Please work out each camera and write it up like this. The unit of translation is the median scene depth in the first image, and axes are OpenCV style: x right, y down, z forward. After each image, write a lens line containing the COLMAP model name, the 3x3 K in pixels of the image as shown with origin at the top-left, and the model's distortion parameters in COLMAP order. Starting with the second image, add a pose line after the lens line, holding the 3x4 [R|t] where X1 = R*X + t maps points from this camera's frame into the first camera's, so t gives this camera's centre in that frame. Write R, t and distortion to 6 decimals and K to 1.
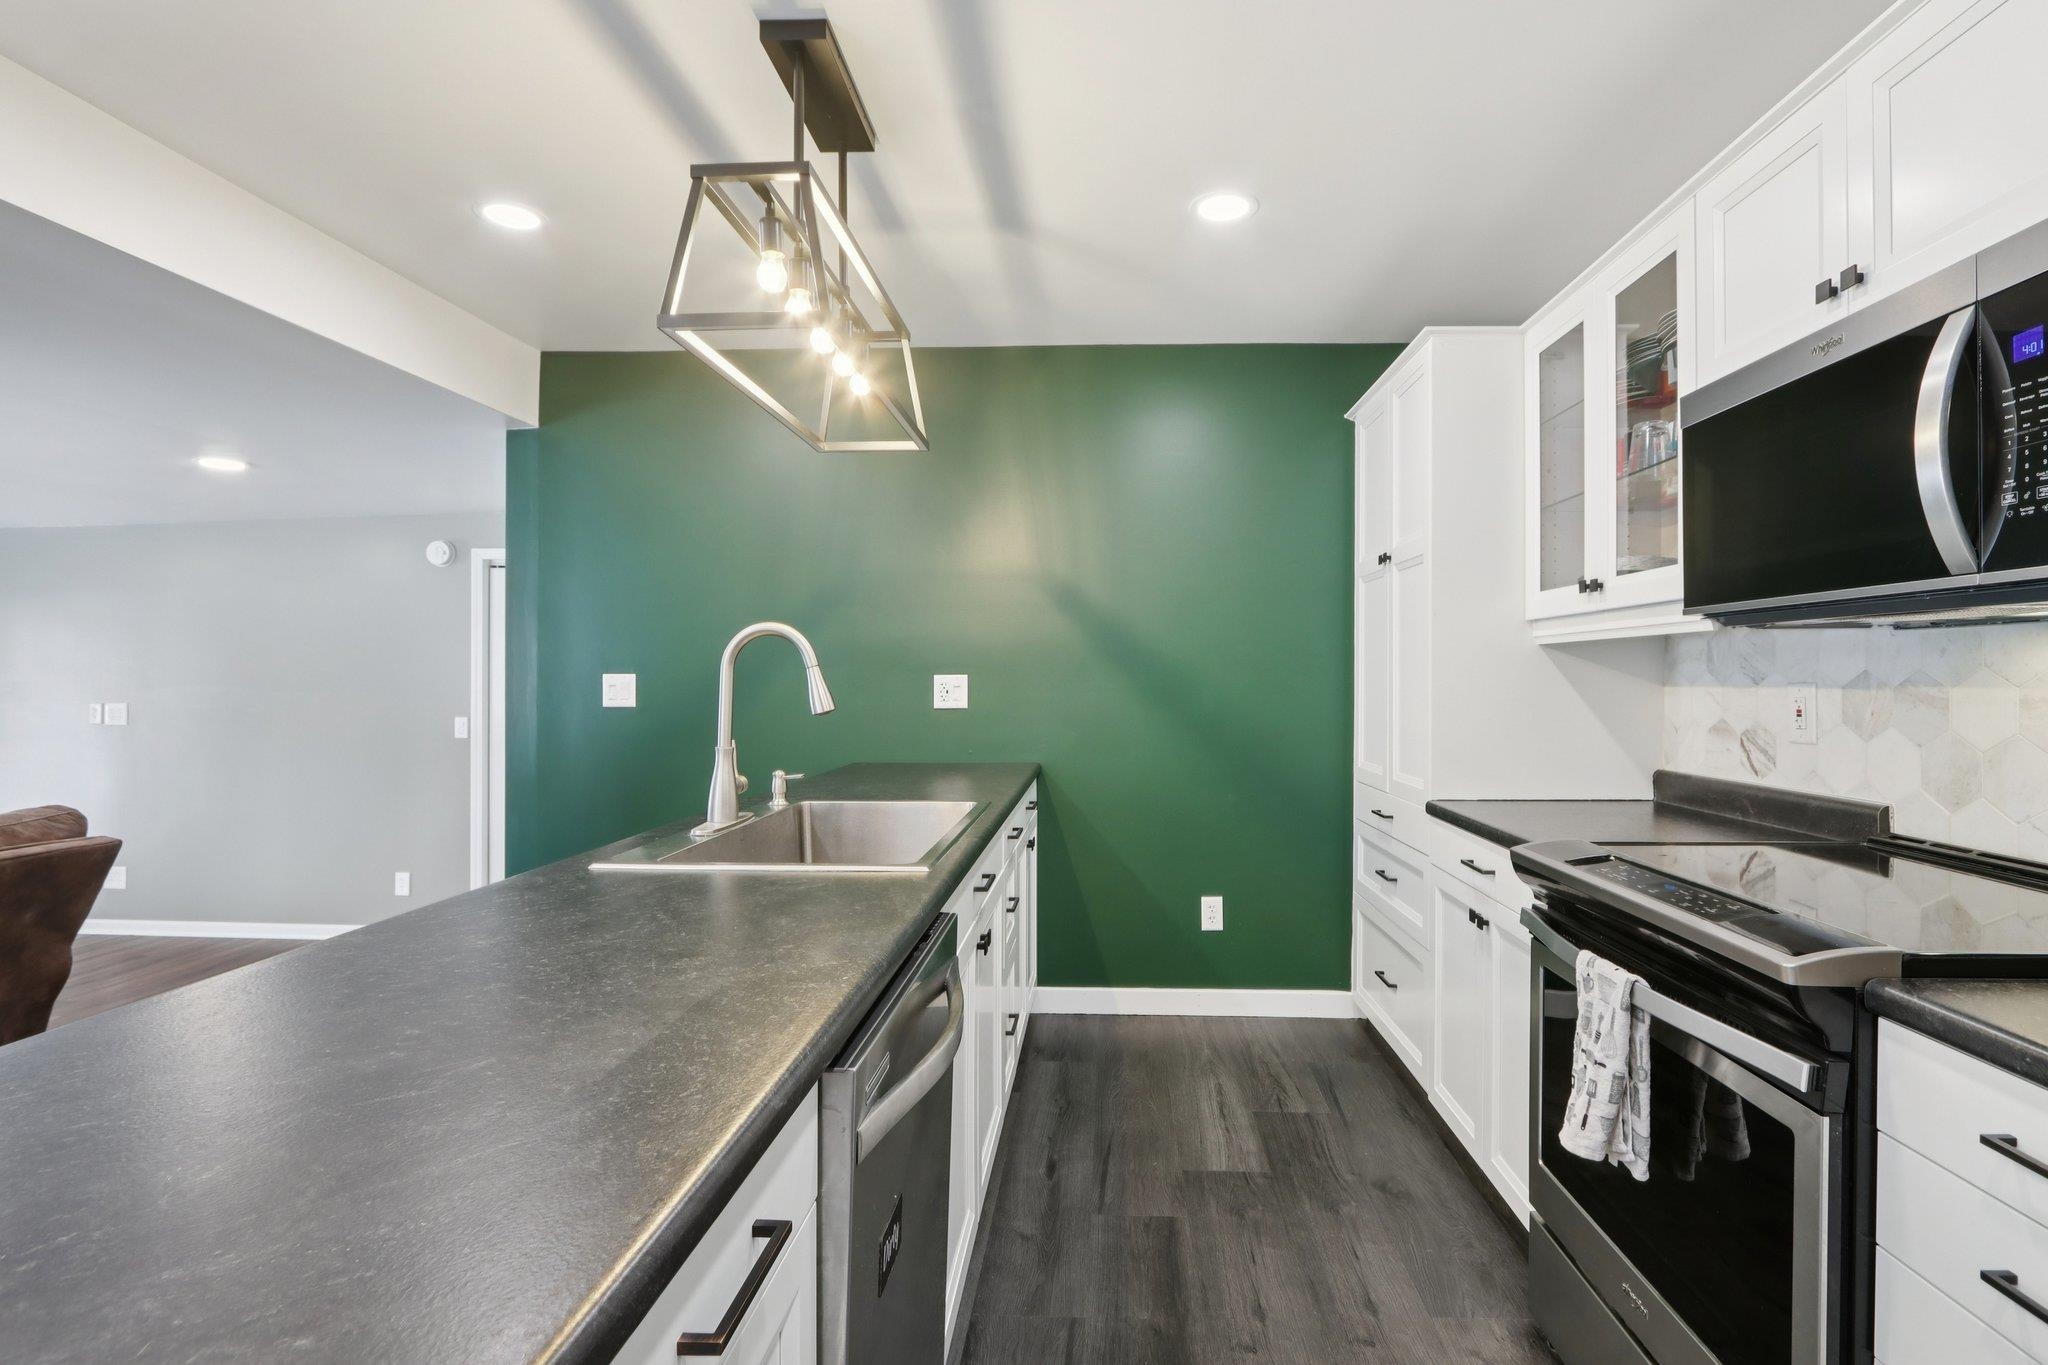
lens RADIAL K [[949.4, 0, 1029.5], [0, 949.4, 675.1], [0, 0, 1]] dist [-0.015851, 0.001497]
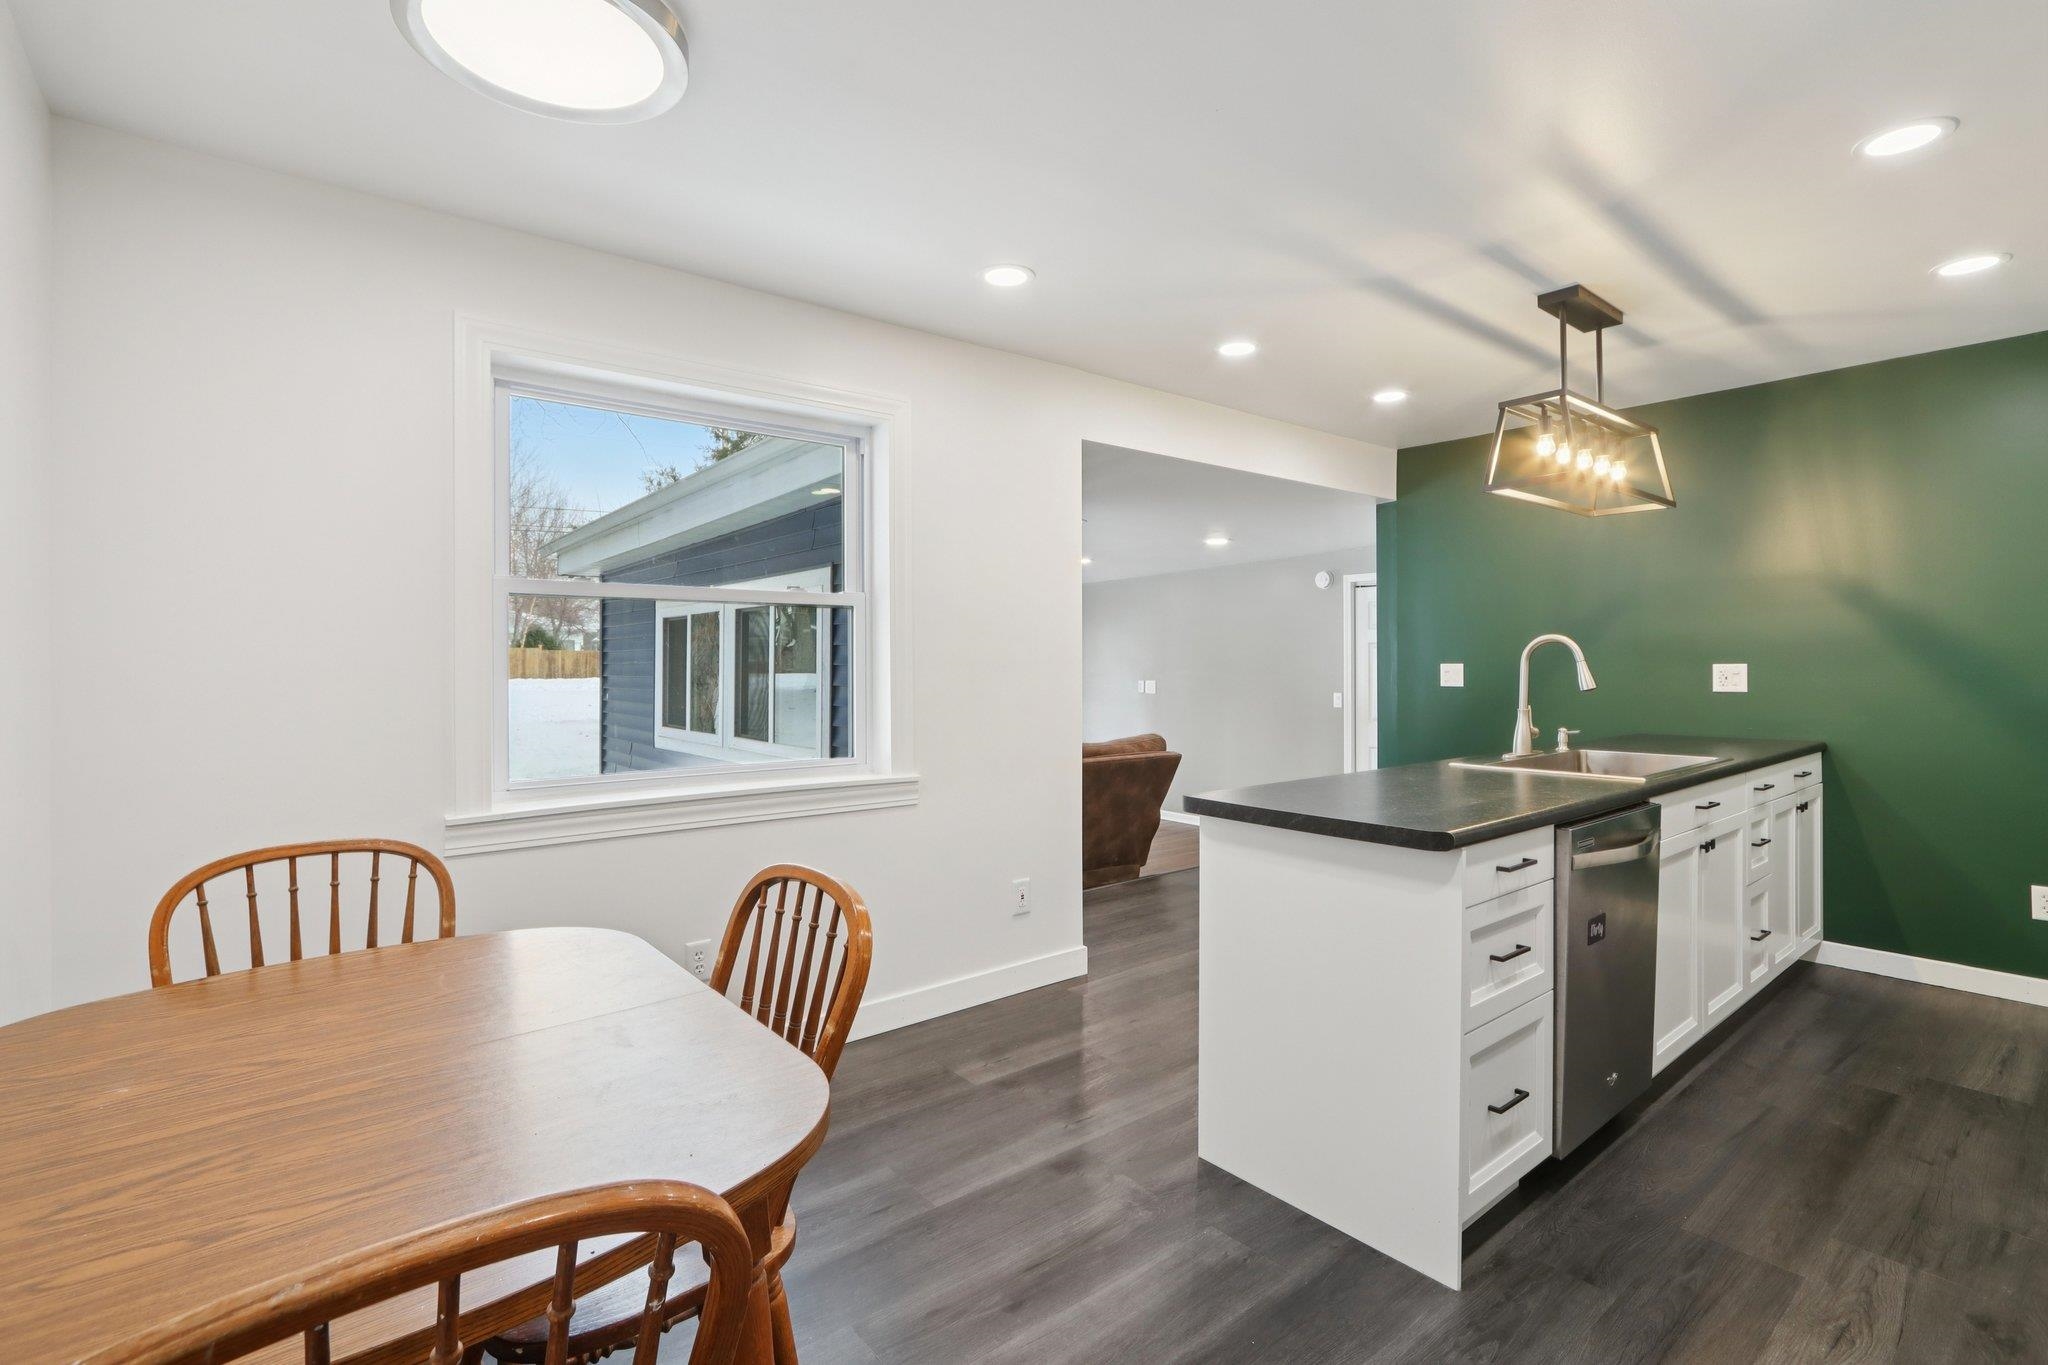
lens RADIAL K [[949.4, 0, 1052.5], [0, 949.4, 652.8], [0, 0, 1]] dist [-0.015851, 0.001497]
pose [[0.704029, -0.009631, -0.710106, 0.223385], [0.004655, 0.999949, -0.008947, -0.010409], [0.710156, 0.002994, 0.704038, -0.614219]]
